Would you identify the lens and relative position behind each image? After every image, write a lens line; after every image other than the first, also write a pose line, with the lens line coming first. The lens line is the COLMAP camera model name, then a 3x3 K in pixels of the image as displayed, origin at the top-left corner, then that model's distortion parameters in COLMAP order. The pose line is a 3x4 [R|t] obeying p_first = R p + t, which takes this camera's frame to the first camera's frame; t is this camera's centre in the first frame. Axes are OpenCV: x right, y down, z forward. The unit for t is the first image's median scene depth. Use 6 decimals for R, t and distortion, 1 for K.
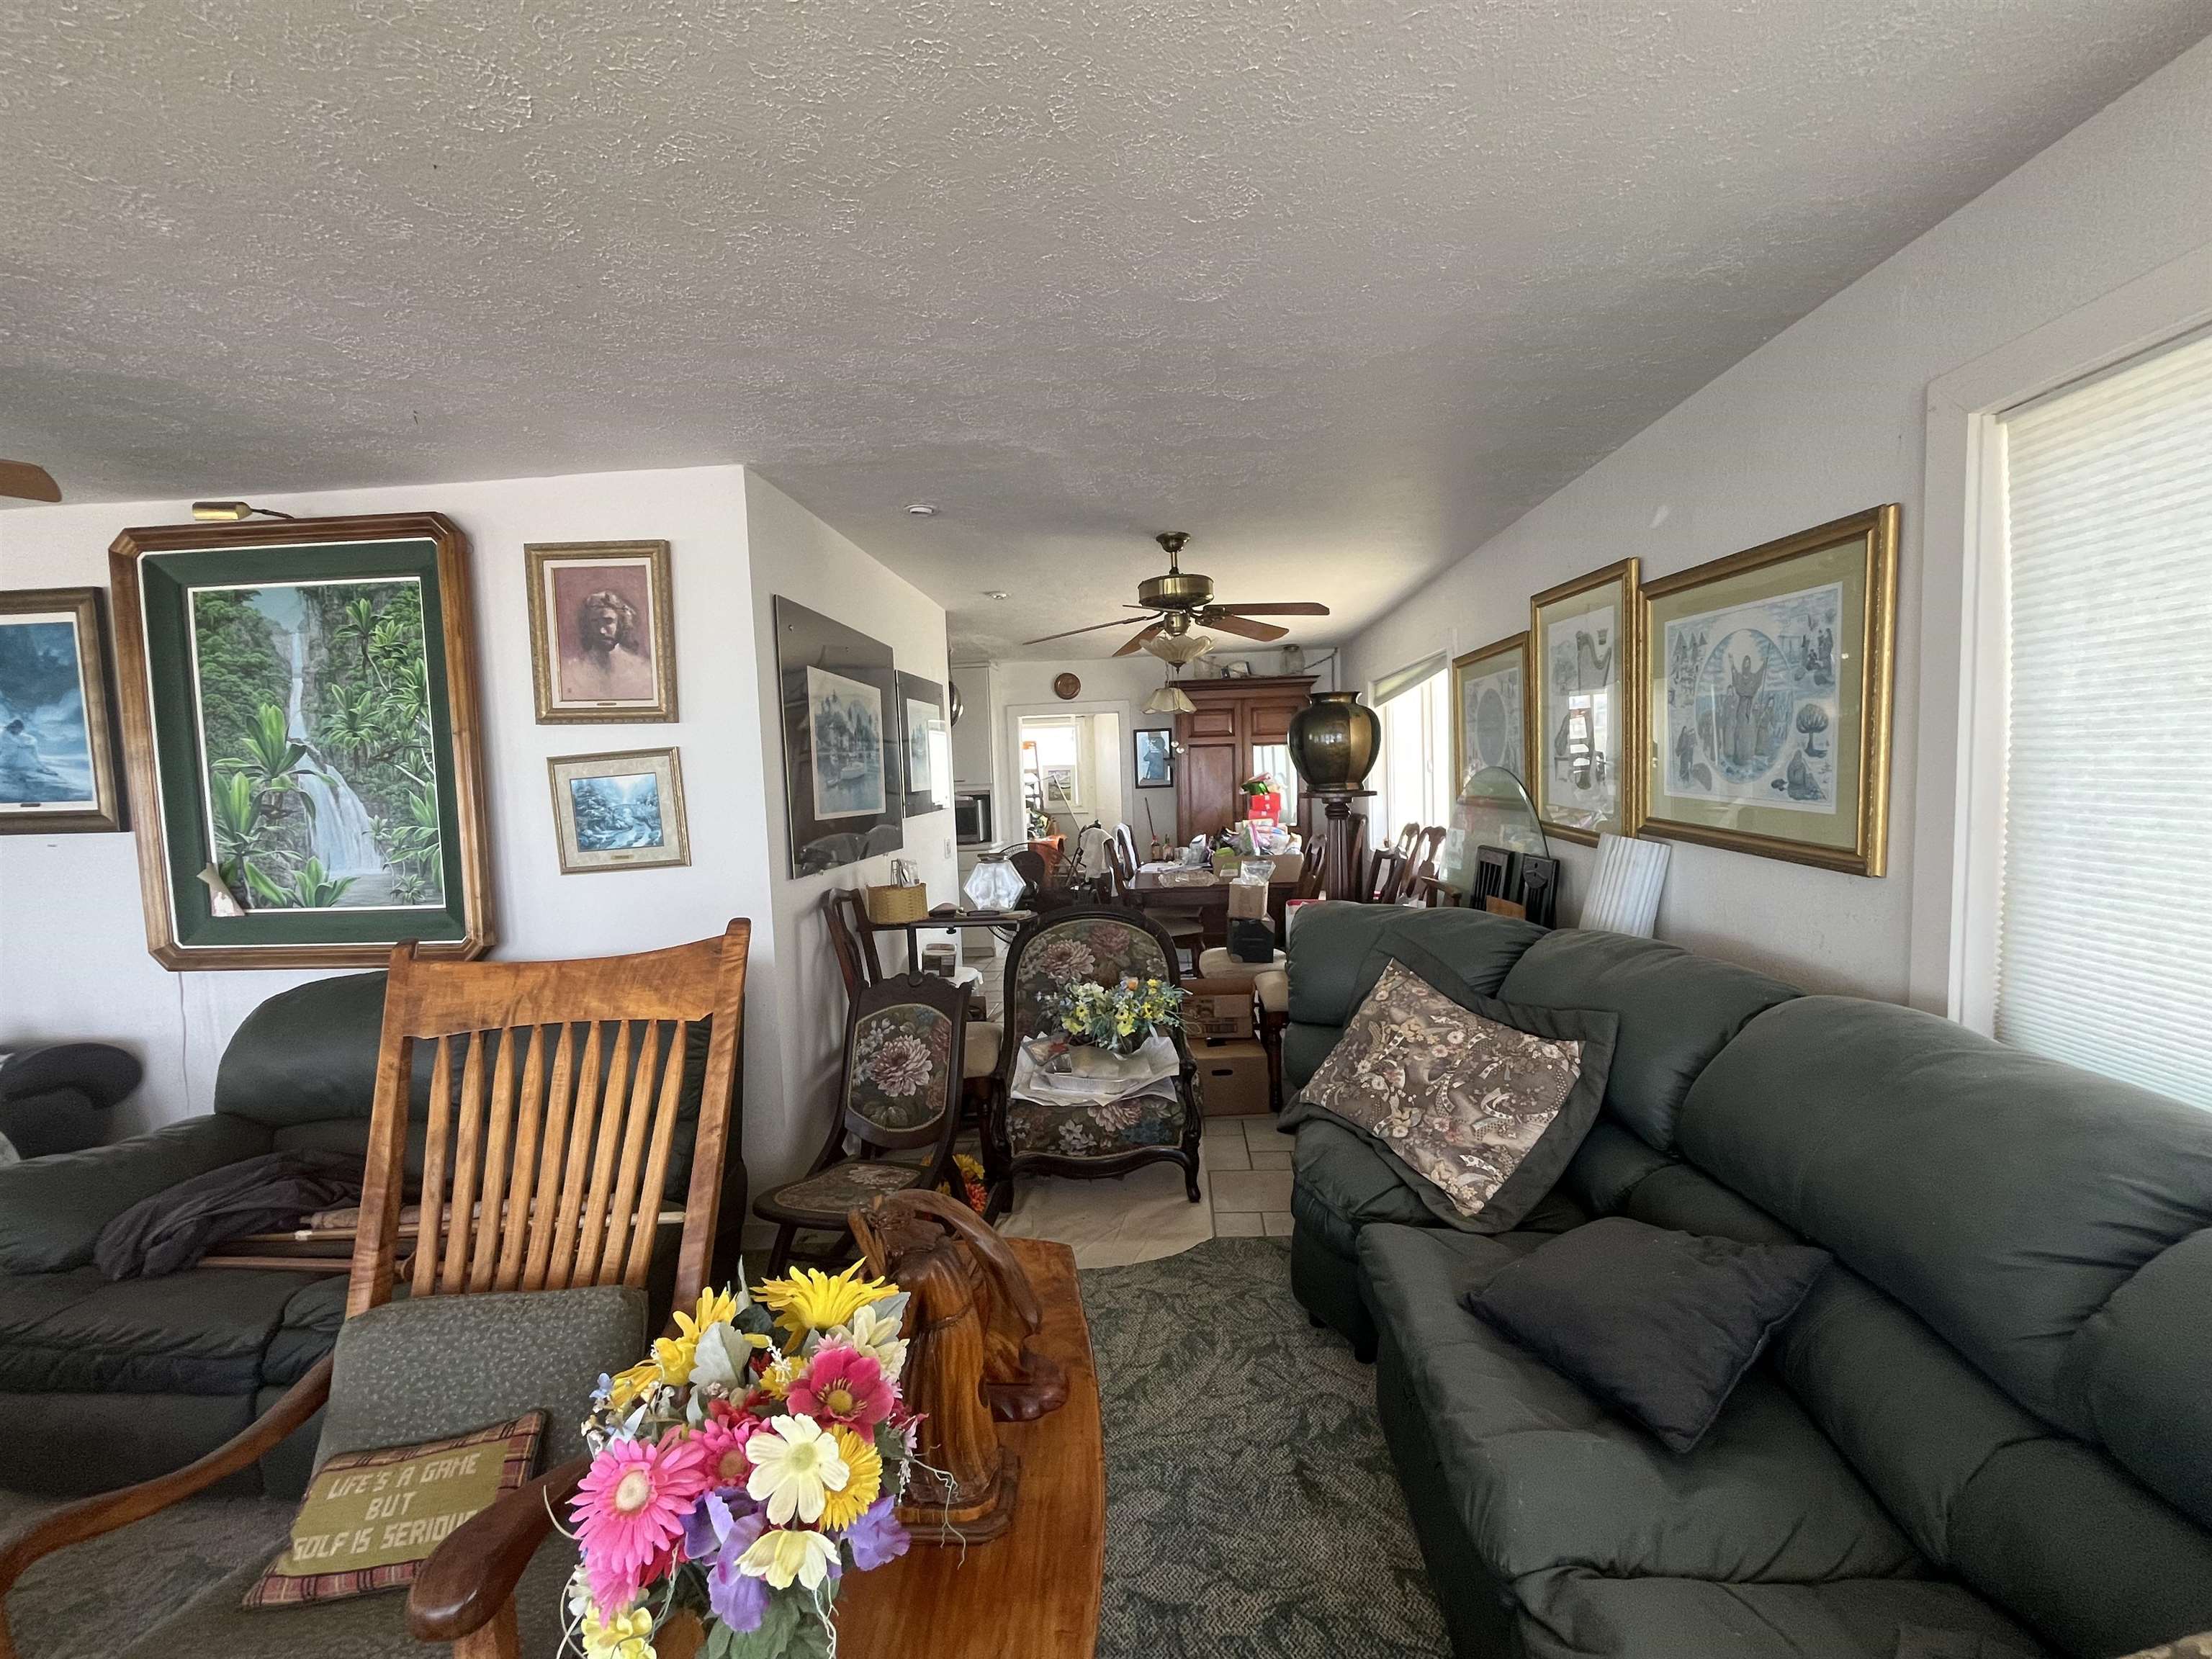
lens RADIAL K [[886.9, 0, 1101.6], [0, 886.9, 823.8], [0, 0, 1]] dist [-0.000164, 0.000206]
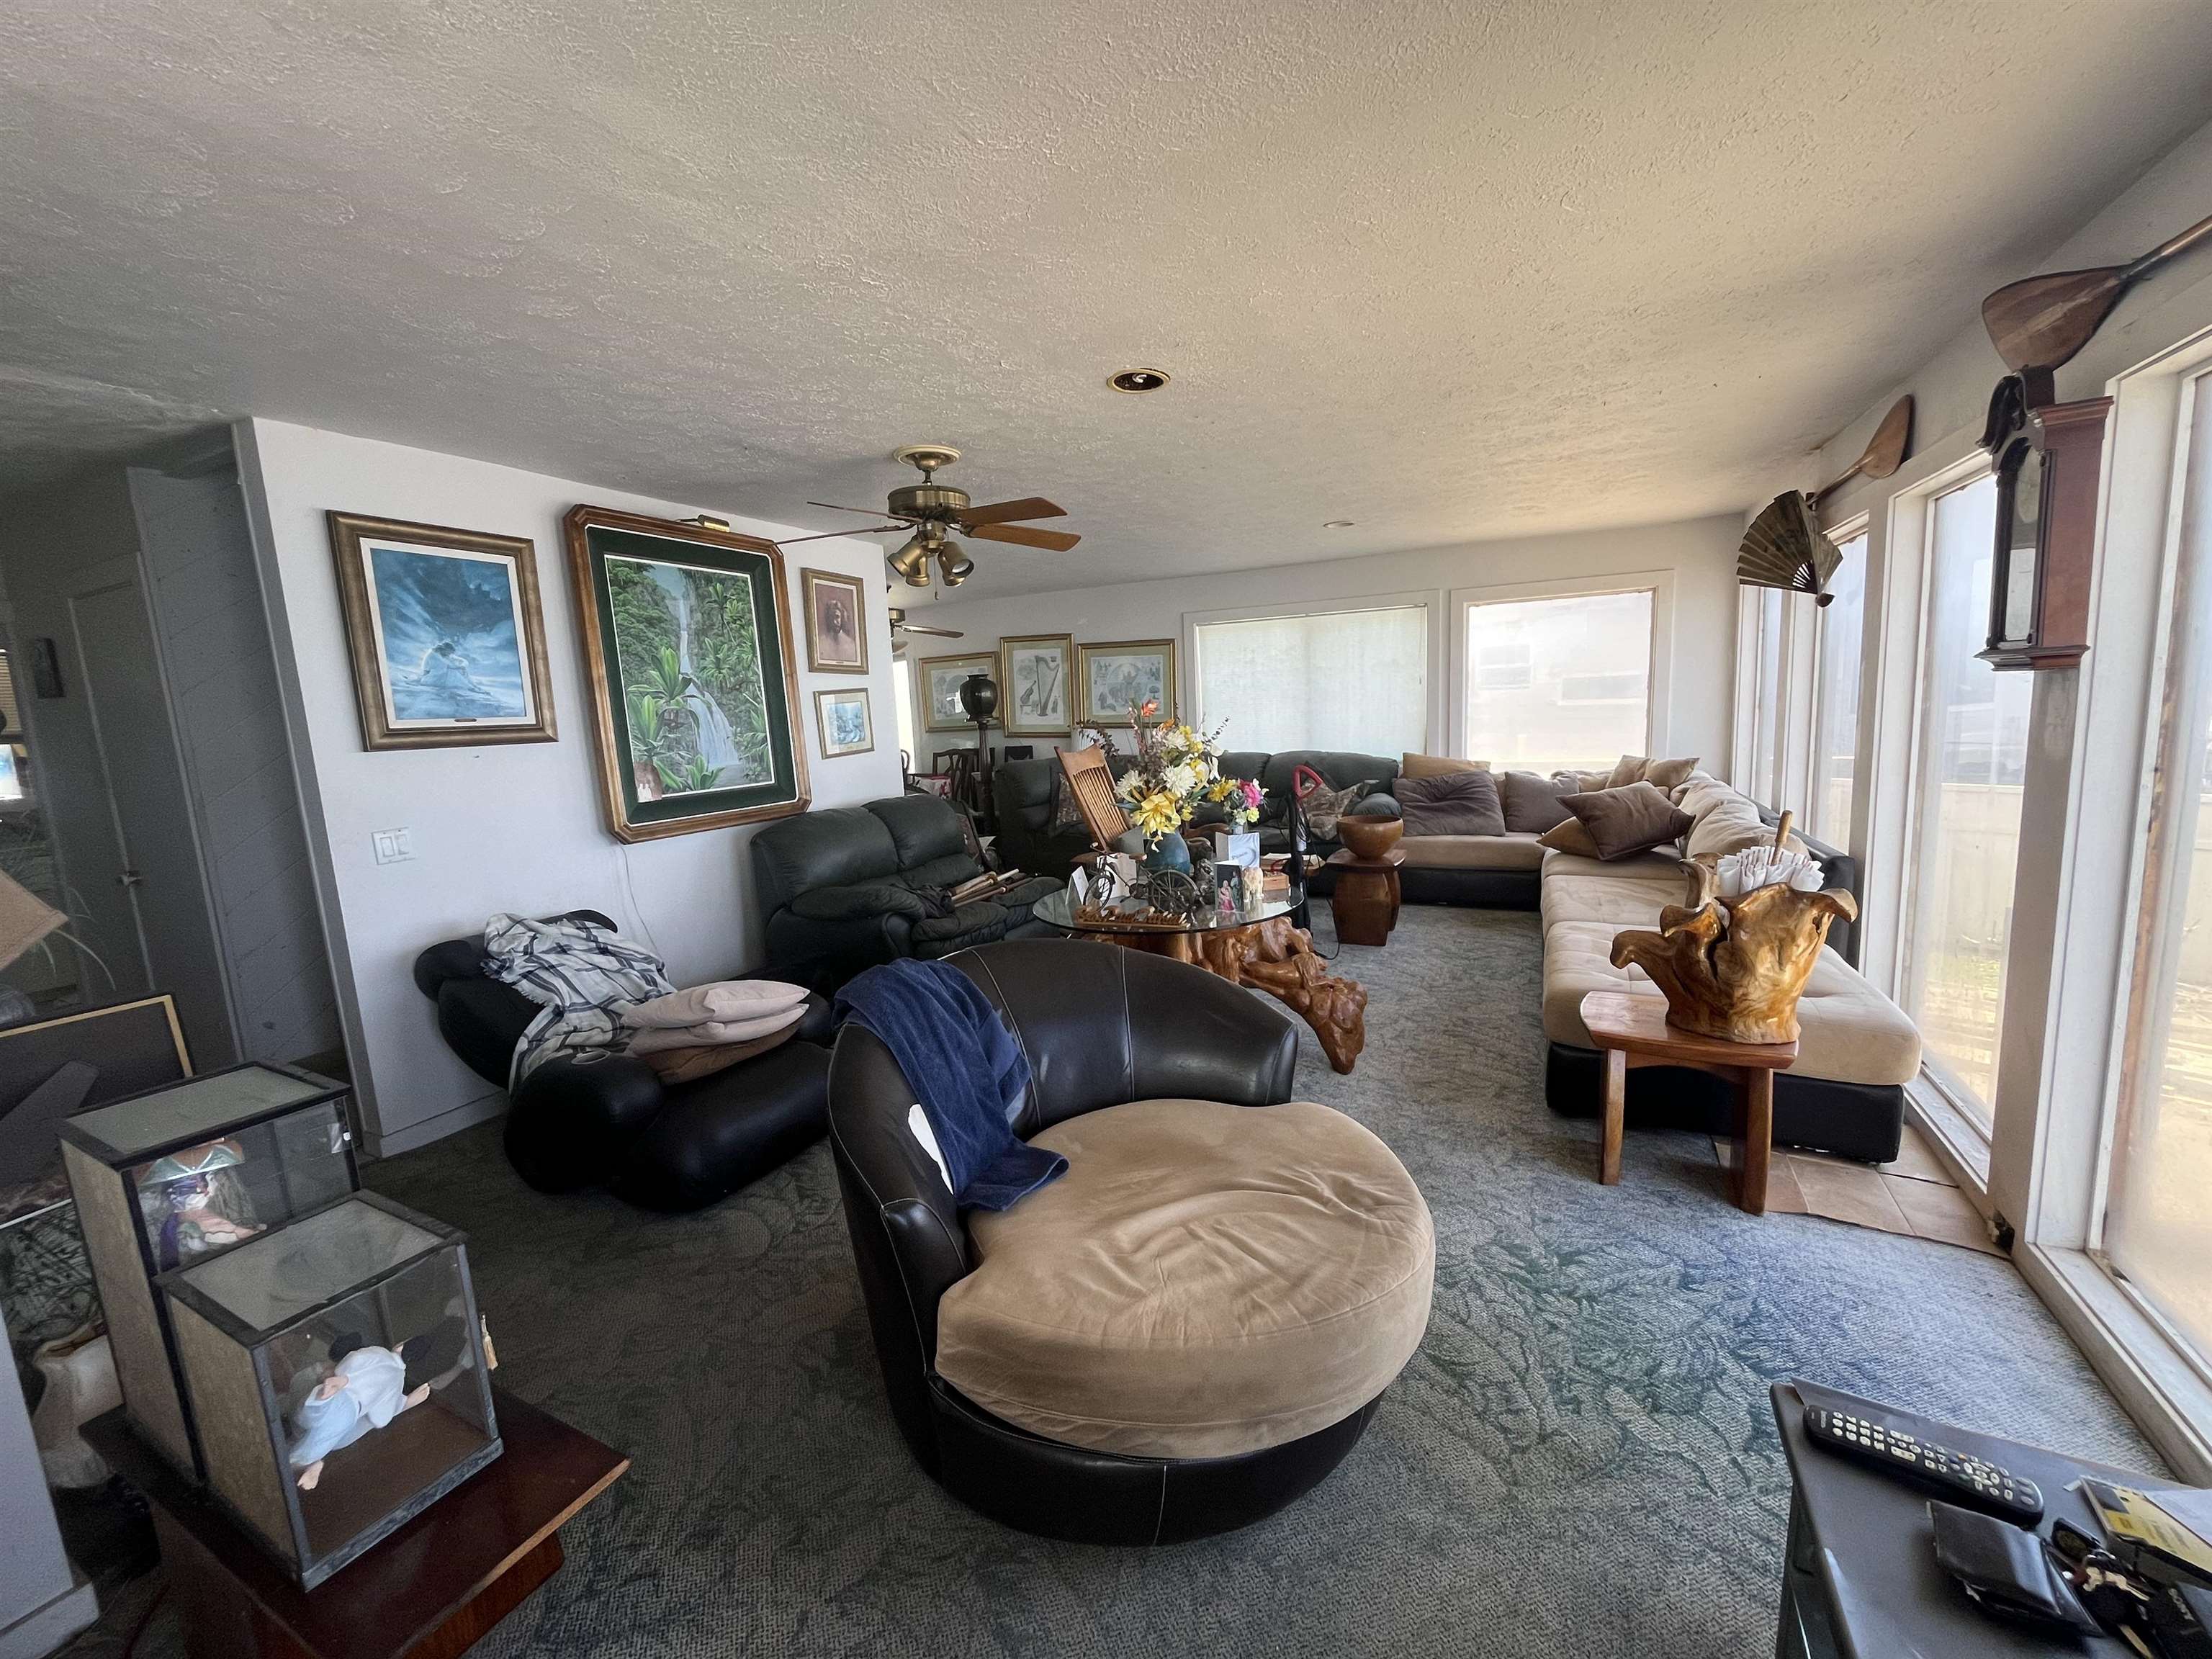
lens RADIAL K [[886.9, 0, 1103.9], [0, 886.9, 833.5], [0, 0, 1]] dist [-0.000164, 0.000206]
pose [[0.378552, -0.115490, 0.918347, -2.011584], [0.099616, 0.991506, 0.083628, 0.111060], [-0.920204, 0.059824, 0.386840, -0.174160]]
